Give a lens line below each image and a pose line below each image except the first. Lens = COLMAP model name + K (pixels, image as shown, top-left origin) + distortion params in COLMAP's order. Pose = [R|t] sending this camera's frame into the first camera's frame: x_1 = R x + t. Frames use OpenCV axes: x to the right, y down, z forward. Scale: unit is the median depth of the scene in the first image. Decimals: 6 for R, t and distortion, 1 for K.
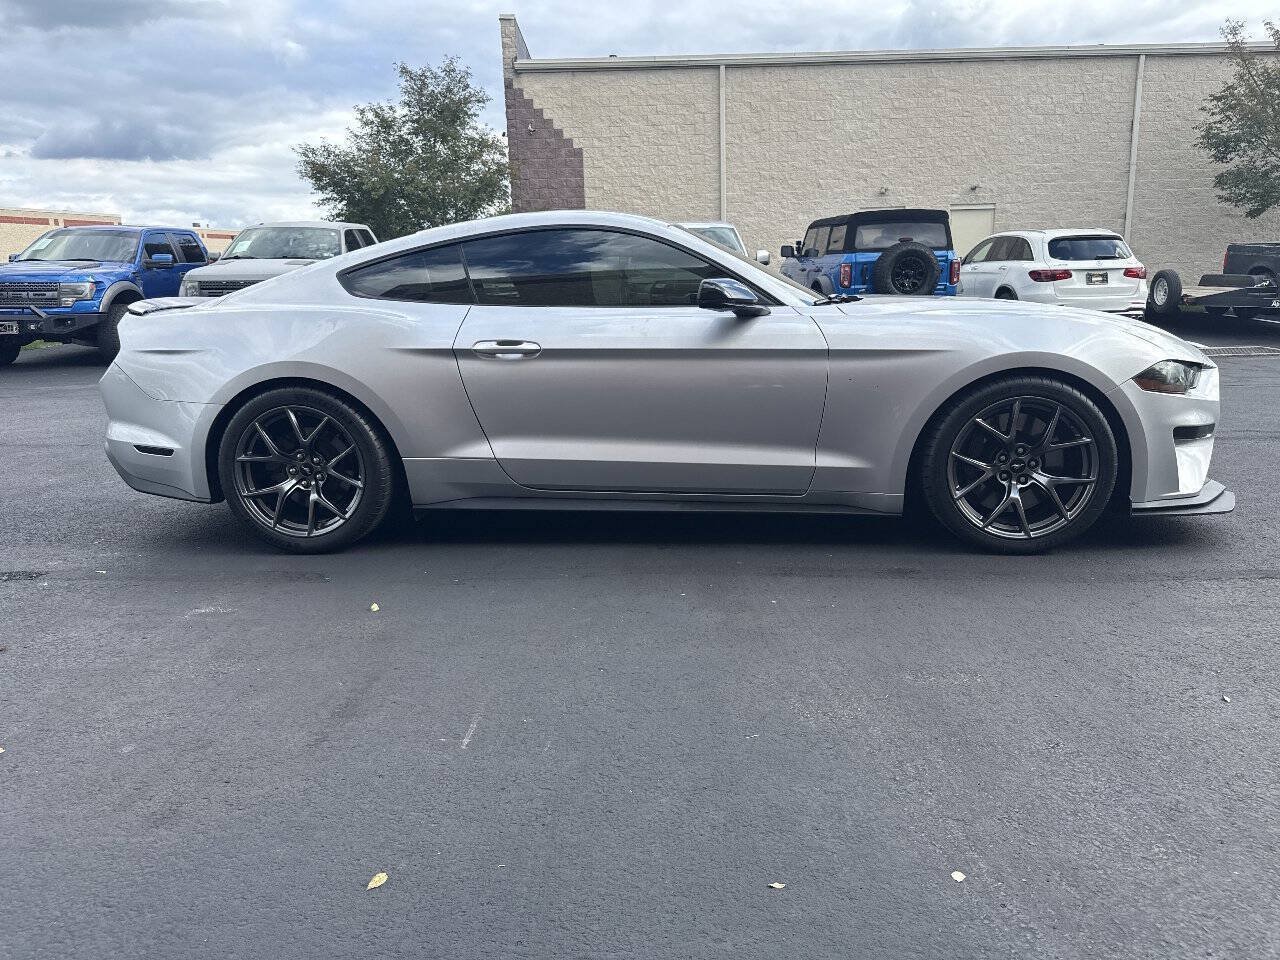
lens RADIAL K [[899.8, 0, 636.8], [0, 899.8, 504.9], [0, 0, 1]] dist [0.033570, -0.044062]
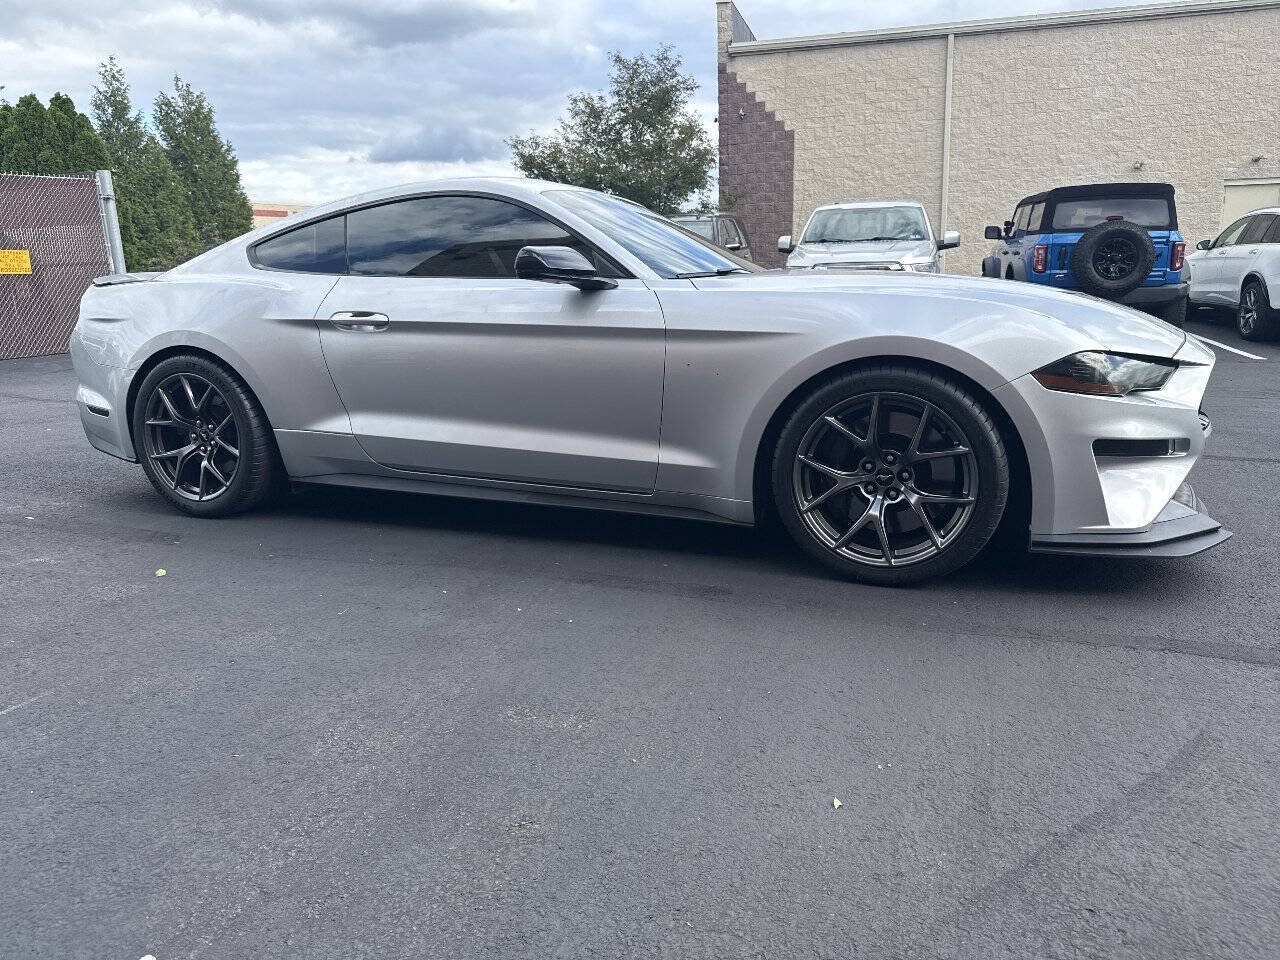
lens RADIAL K [[899.4, 0, 631.8], [0, 899.4, 499.6], [0, 0, 1]] dist [0.007771, -0.006734]
pose [[0.958601, 0.073152, -0.275195, 0.172142], [-0.071347, 0.997314, 0.016577, -0.007984], [0.275668, 0.003743, 0.961246, 0.062967]]
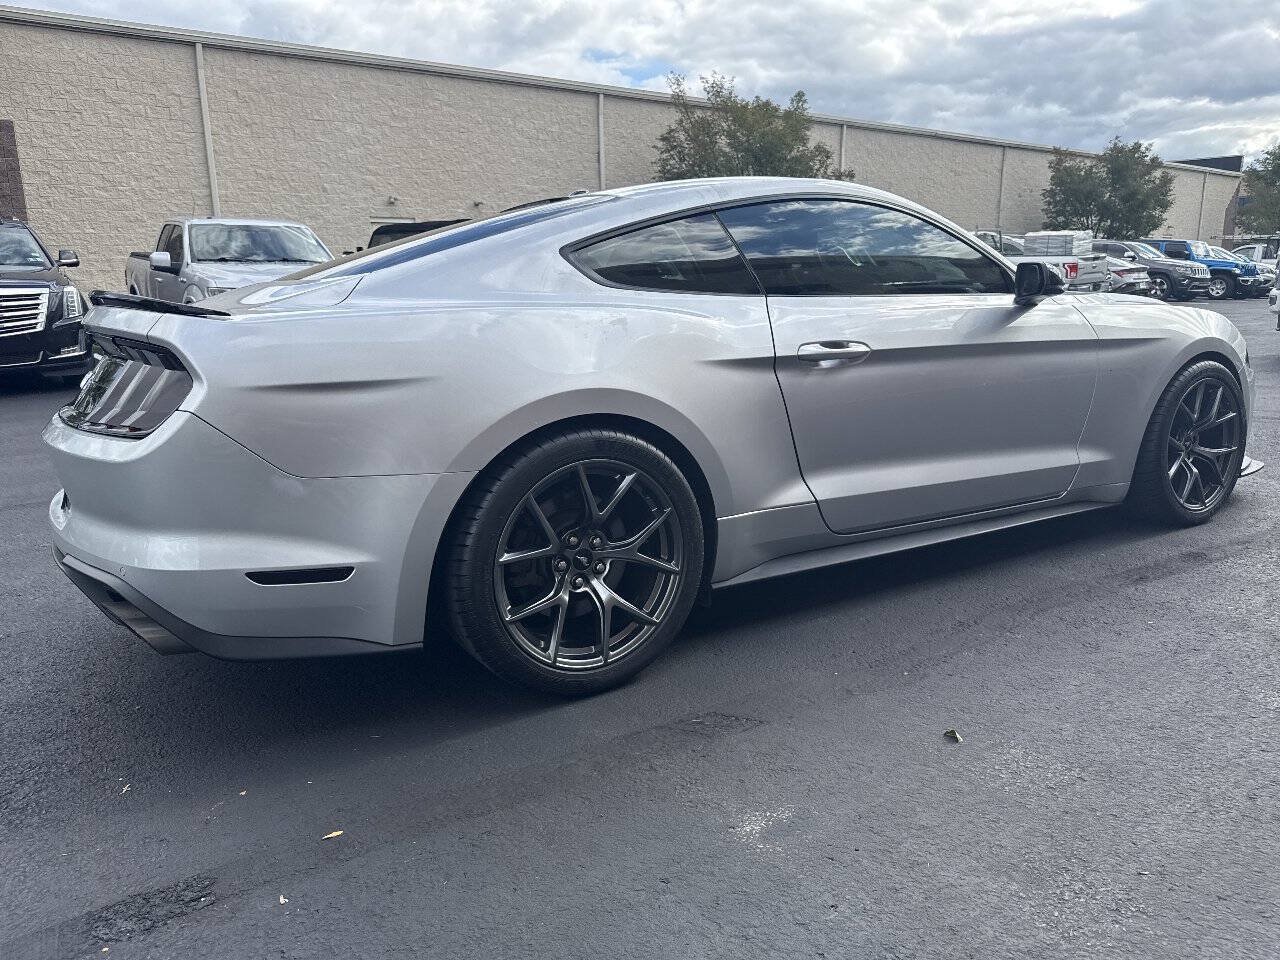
lens RADIAL K [[899.8, 0, 636.8], [0, 899.8, 504.9], [0, 0, 1]] dist [0.033570, -0.044062]
pose [[0.808185, -0.132690, 0.573786, -0.298035], [0.142743, 0.989371, 0.027741, -0.038437], [-0.571368, 0.059484, 0.818536, 0.203580]]
